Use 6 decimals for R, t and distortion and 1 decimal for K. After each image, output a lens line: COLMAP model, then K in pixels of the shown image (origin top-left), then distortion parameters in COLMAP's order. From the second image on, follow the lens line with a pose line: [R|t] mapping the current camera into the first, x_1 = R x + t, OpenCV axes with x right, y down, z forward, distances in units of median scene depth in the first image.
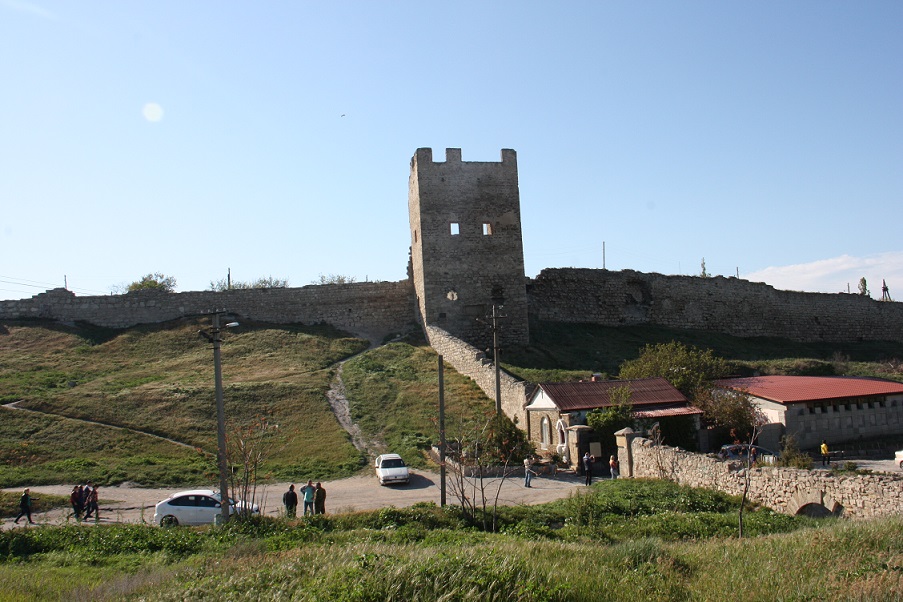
lens RADIAL K [[846.5, 0, 451.5], [0, 846.5, 301.0], [0, 0, 1]] dist [-0.096073, 0.004177]
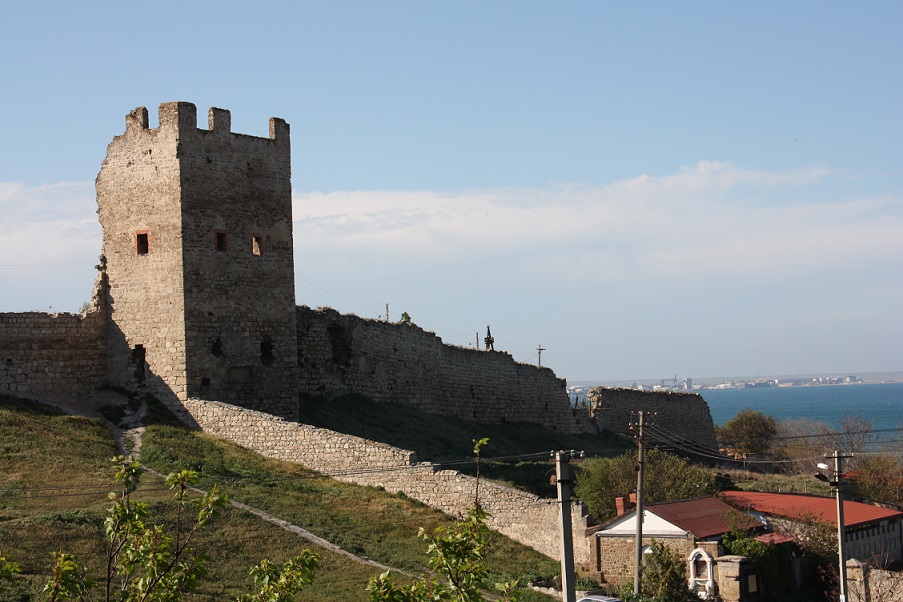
lens RADIAL K [[1925.3, 0, 451.5], [0, 1925.3, 301.0], [0, 0, 1]] dist [0.413790, -0.047355]
pose [[0.720863, 0.065315, 0.689994, -0.842946], [-0.080540, 0.996699, -0.010204, -0.040913], [-0.688382, -0.048216, 0.723744, -0.145680]]
